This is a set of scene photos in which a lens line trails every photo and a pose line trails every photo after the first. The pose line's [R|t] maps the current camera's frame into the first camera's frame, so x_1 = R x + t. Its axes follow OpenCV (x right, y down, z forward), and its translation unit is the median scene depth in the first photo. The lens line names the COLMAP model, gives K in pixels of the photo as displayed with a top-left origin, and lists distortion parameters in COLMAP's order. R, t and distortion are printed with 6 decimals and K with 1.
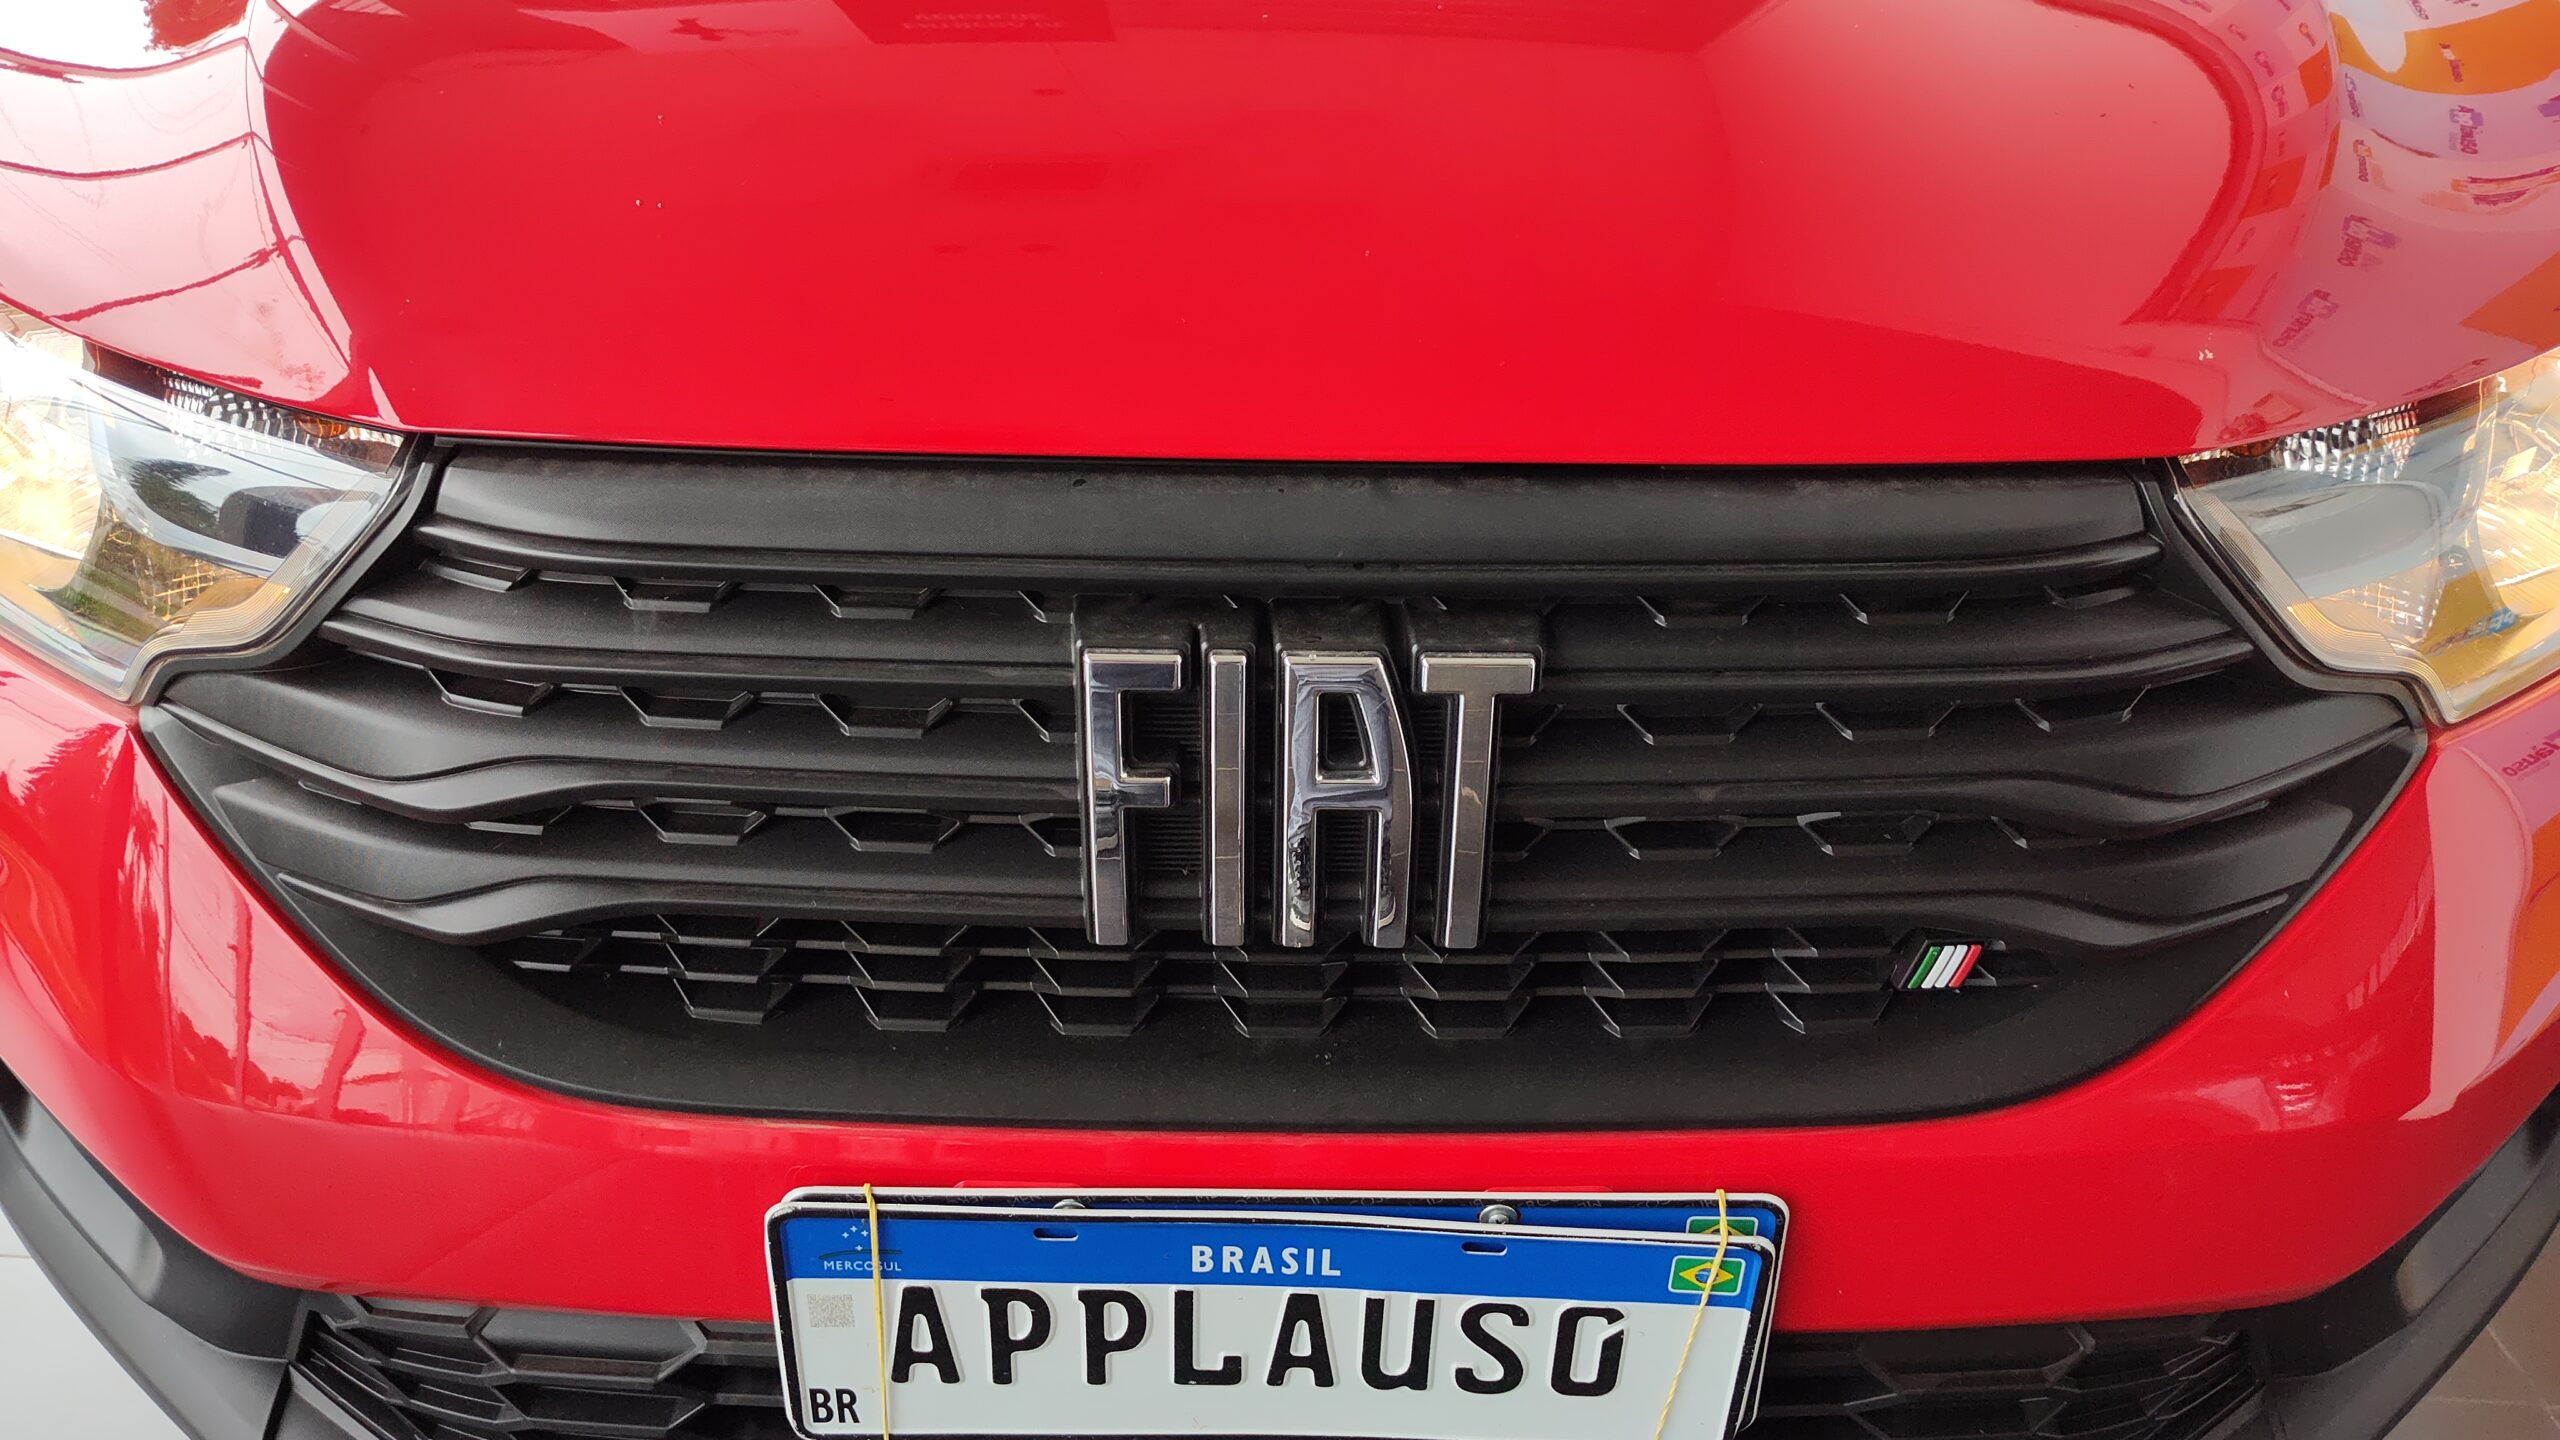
lens RADIAL K [[1718.6, 0, 1274.1], [0, 1718.6, 712.4], [0, 0, 1]] dist [0.020819, -0.032368]
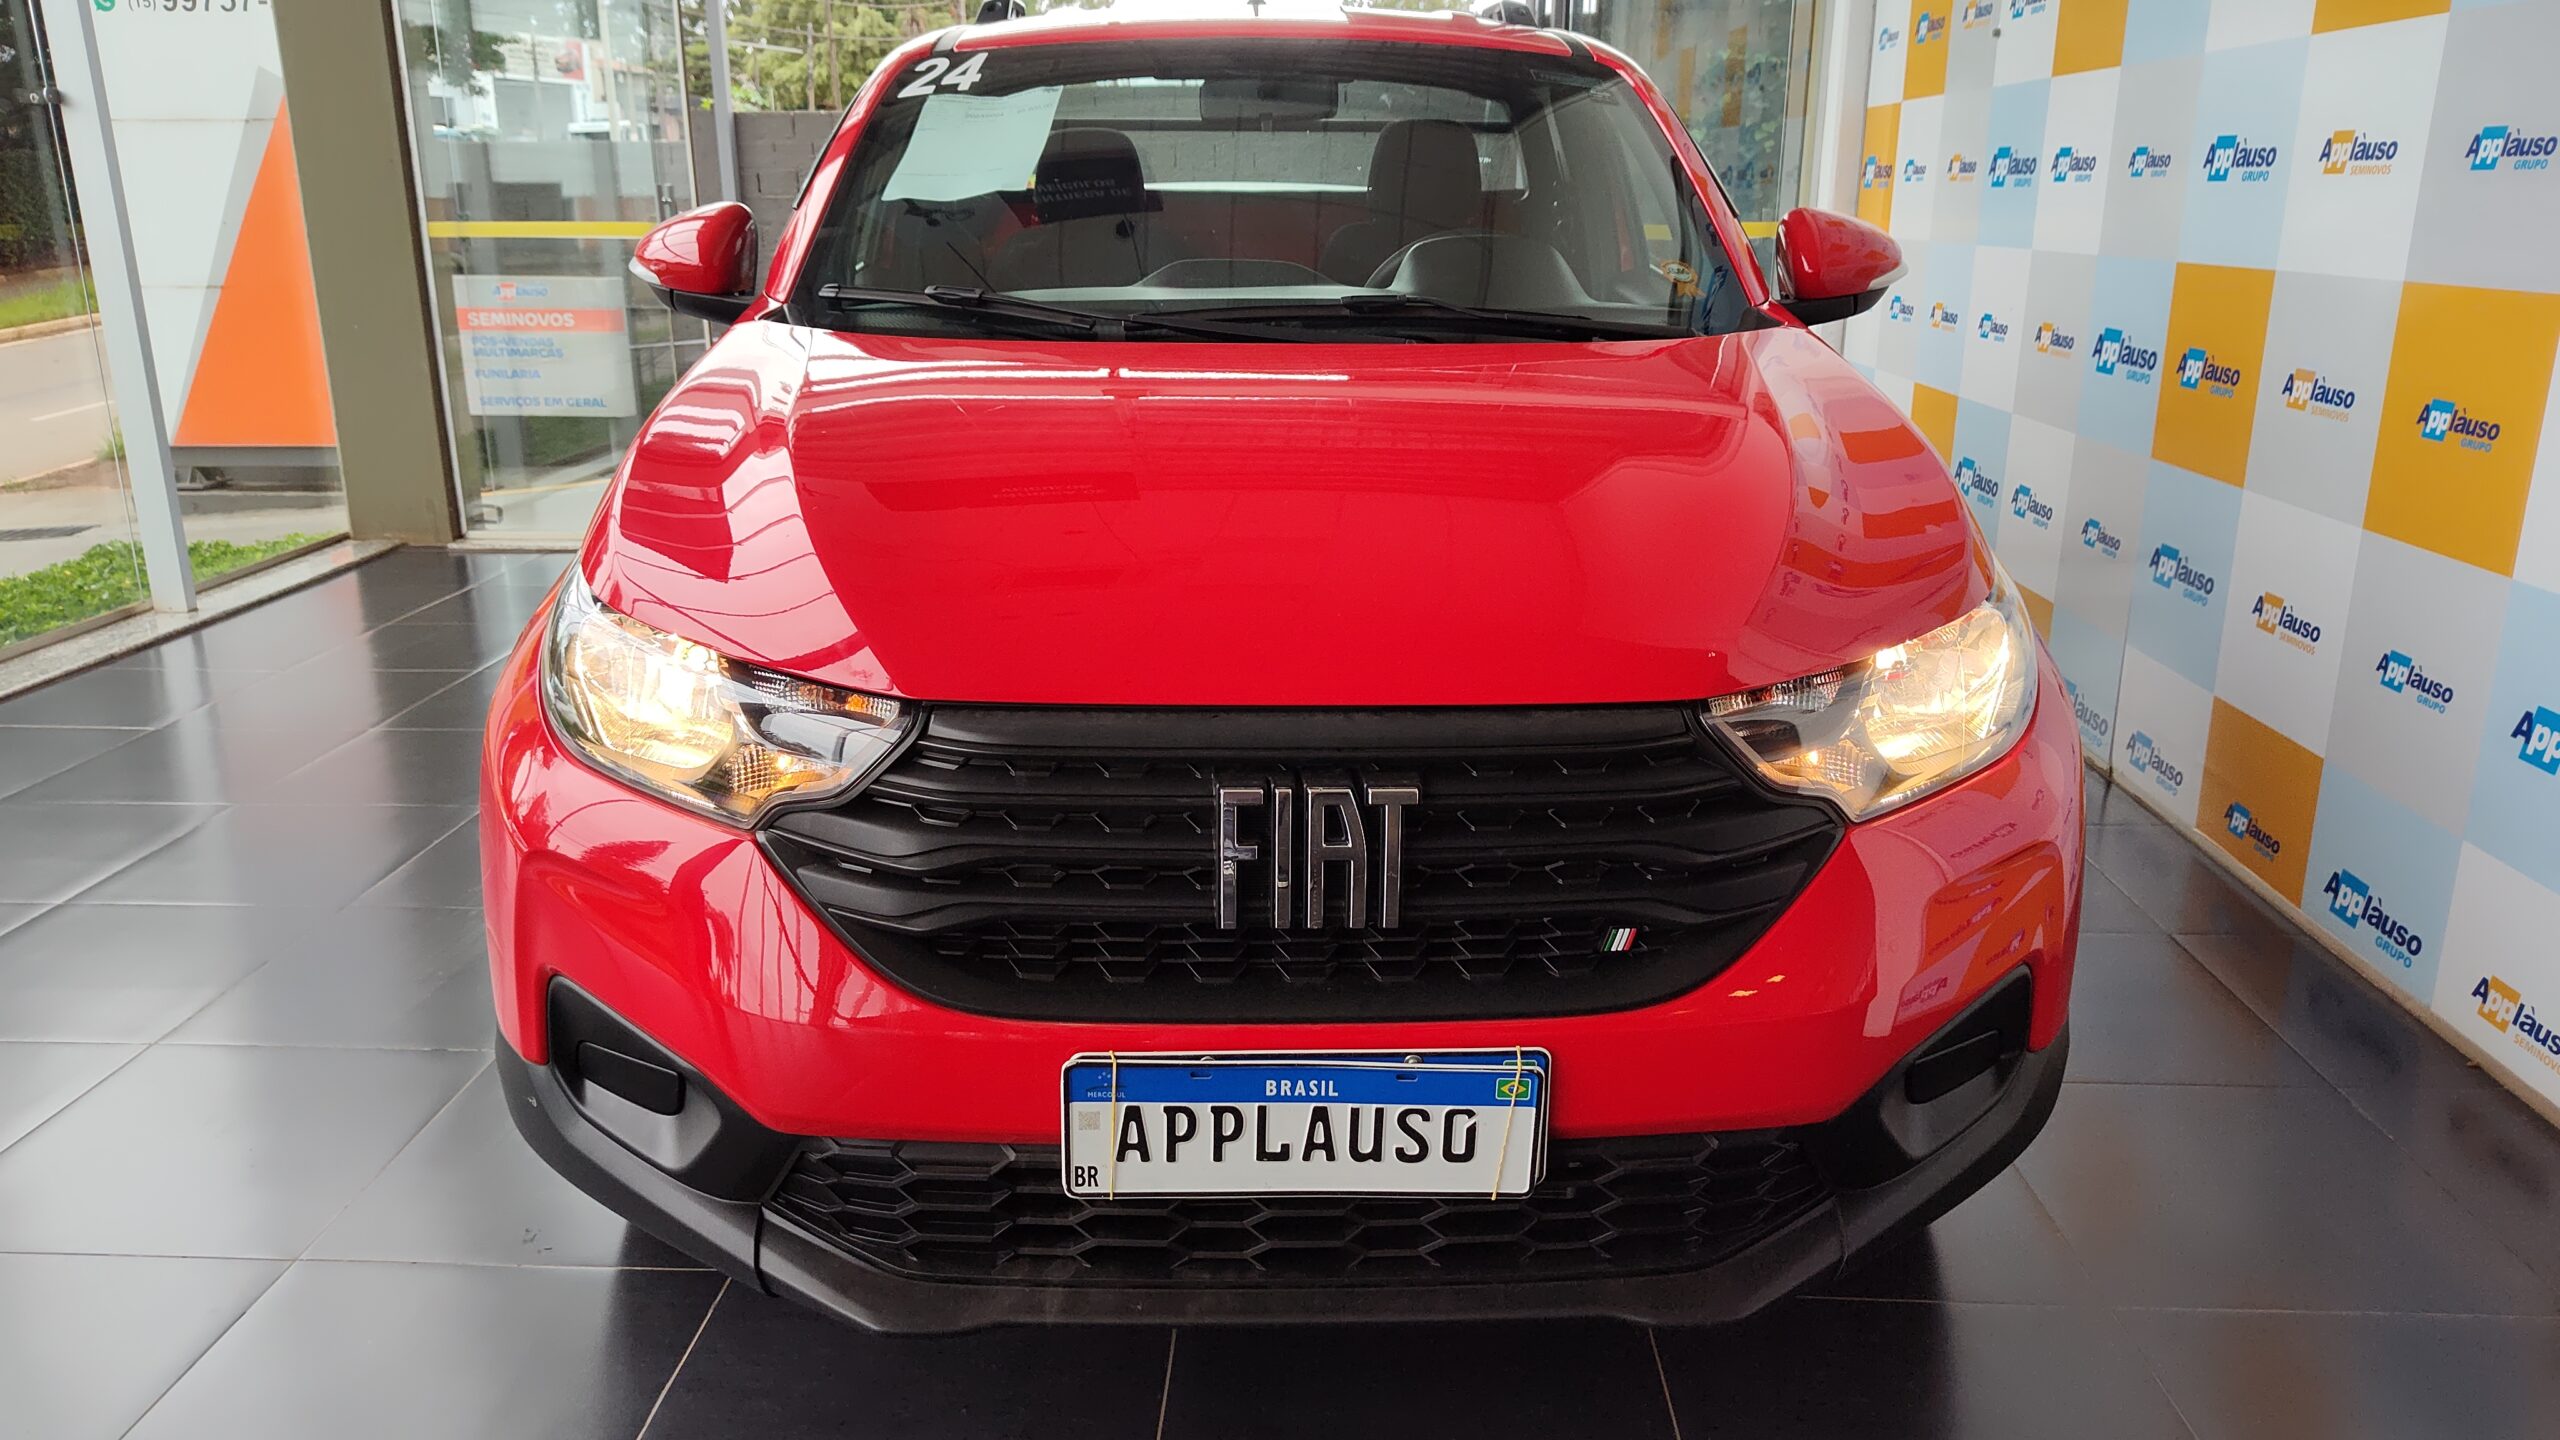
lens RADIAL K [[1718.6, 0, 1274.1], [0, 1718.6, 712.4], [0, 0, 1]] dist [0.020819, -0.032368]
pose [[0.999450, -0.014894, 0.029642, -0.092605], [0.019358, 0.987486, -0.156516, 0.195303], [-0.026940, 0.157003, 0.987231, -1.109974]]
